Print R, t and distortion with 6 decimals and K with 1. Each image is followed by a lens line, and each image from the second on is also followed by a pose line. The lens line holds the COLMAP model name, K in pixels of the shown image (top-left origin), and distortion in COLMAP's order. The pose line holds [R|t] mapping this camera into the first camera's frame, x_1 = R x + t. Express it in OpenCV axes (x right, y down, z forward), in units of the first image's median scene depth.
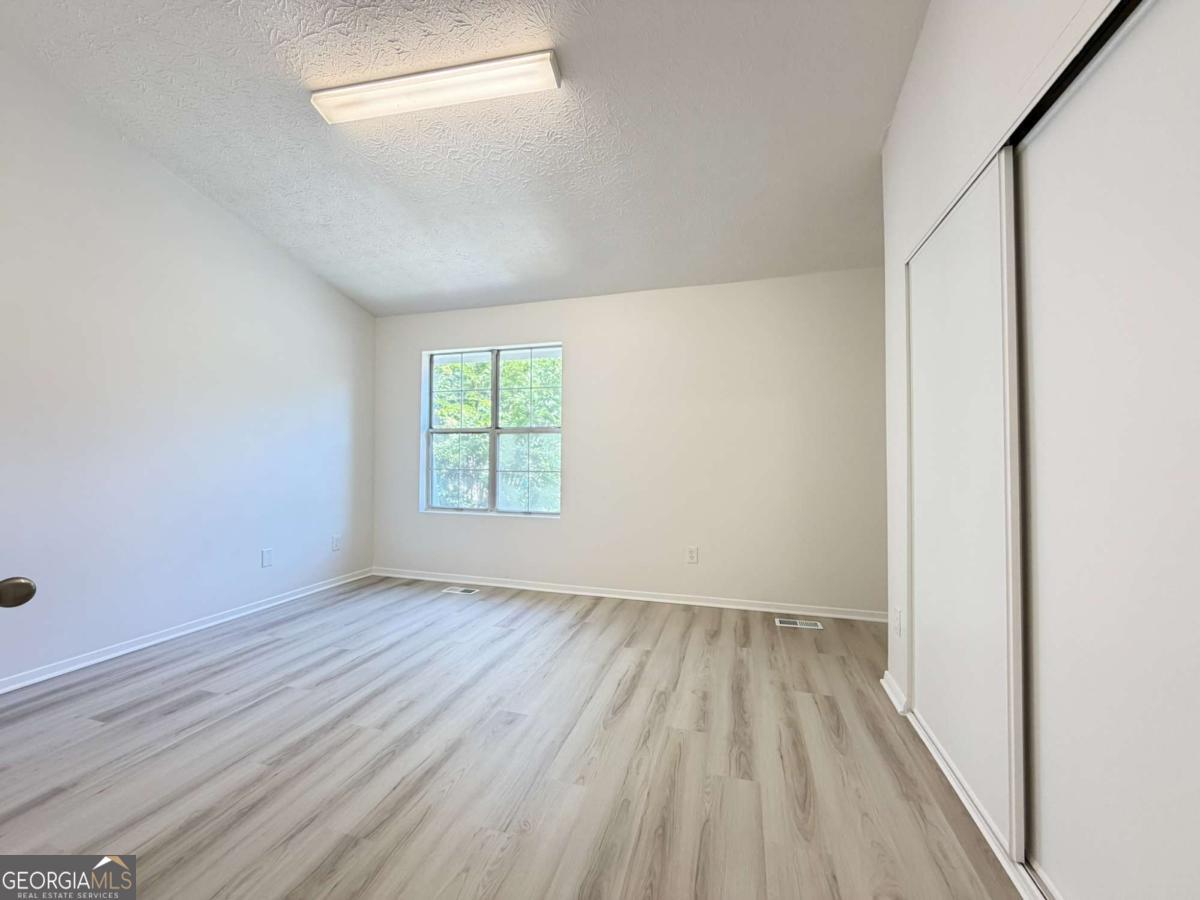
lens RADIAL K [[479.1, 0, 598.1], [0, 479.1, 449.1], [0, 0, 1]] dist [0.000565, 0.000024]
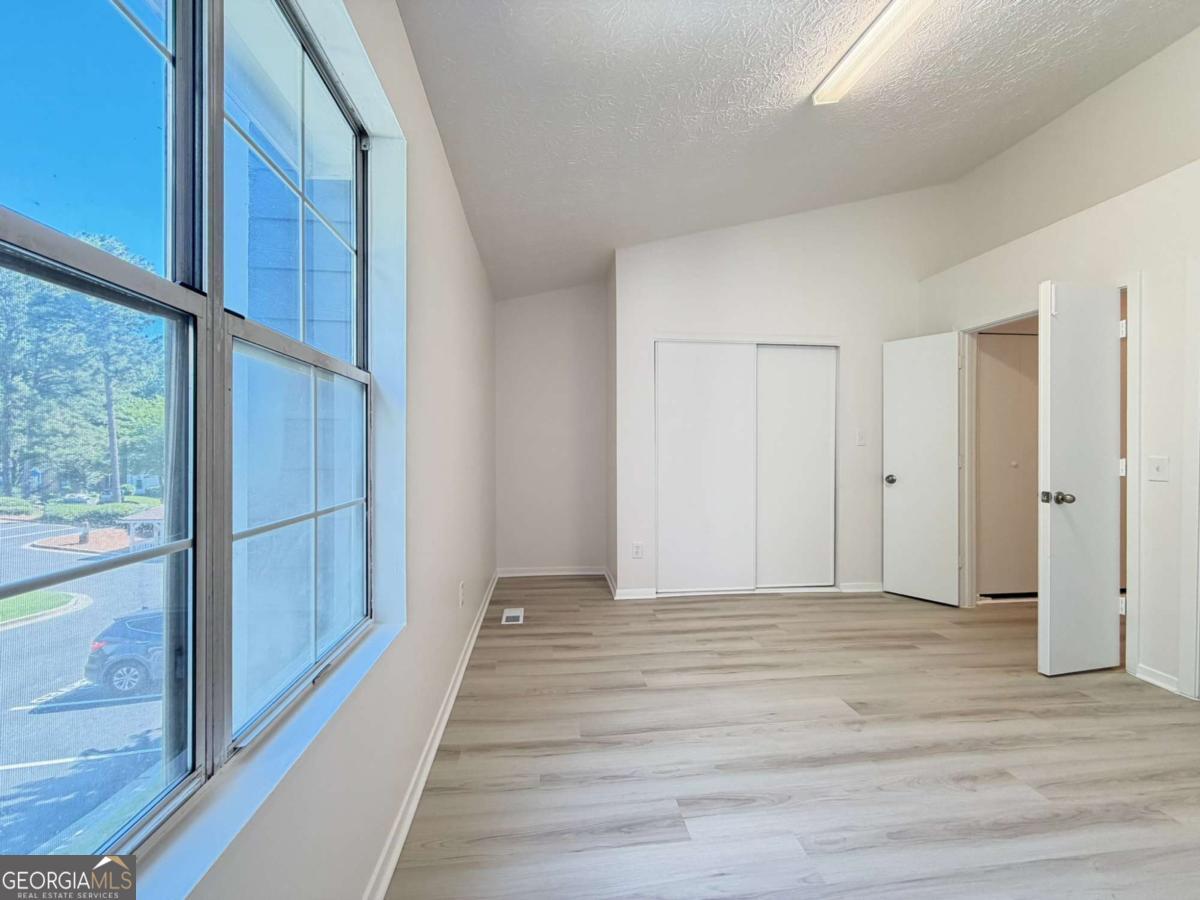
lens RADIAL K [[479.1, 0, 598.1], [0, 479.1, 449.1], [0, 0, 1]] dist [0.000565, 0.000024]
pose [[-0.398003, -0.003687, 0.917377, -0.725166], [-0.016433, 0.999860, -0.003111, 0.013874], [-0.917237, -0.016313, -0.398008, 1.549100]]
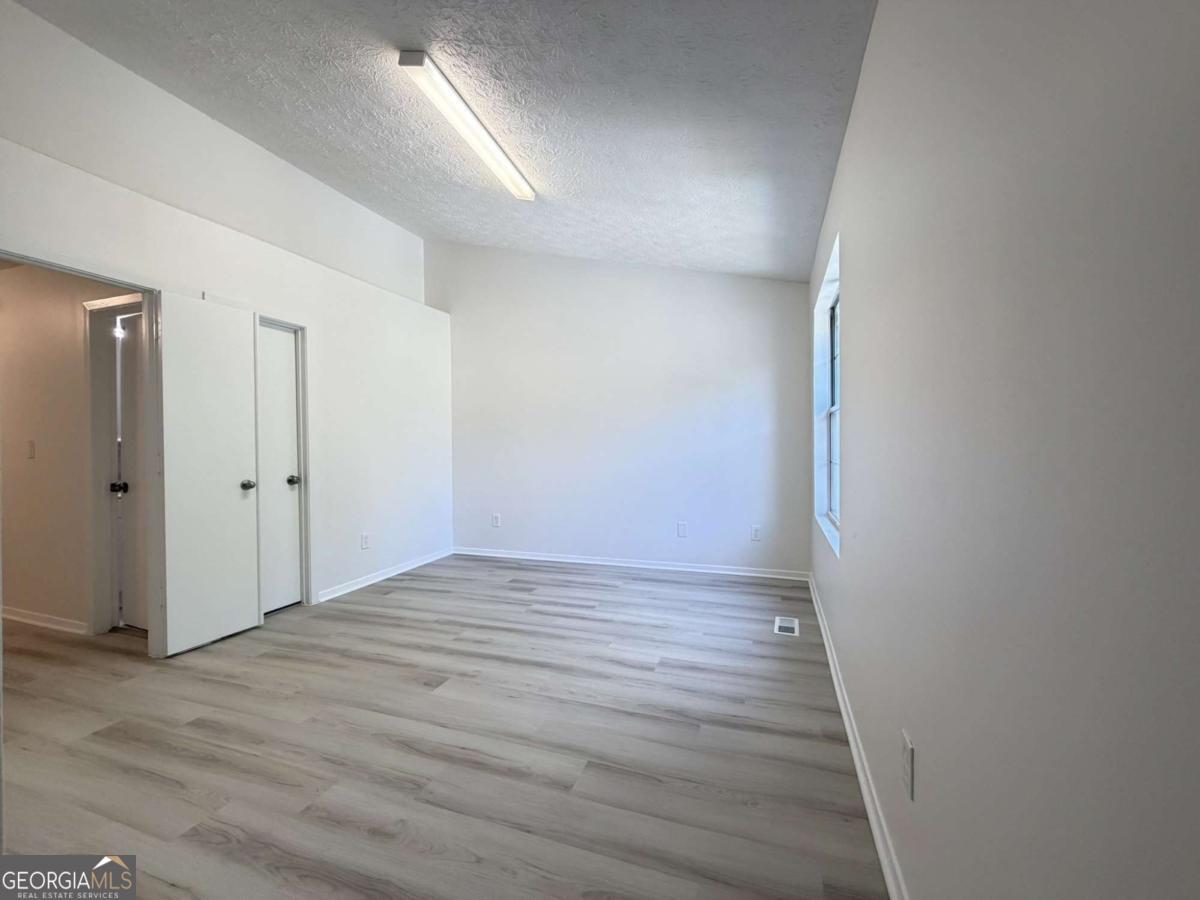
lens RADIAL K [[479.1, 0, 598.1], [0, 479.1, 449.1], [0, 0, 1]] dist [0.000565, 0.000024]
pose [[-0.049141, 0.004890, -0.998780, 0.726069], [0.024448, 0.999694, 0.003692, 0.016842], [0.998493, -0.024237, -0.049246, 1.157667]]
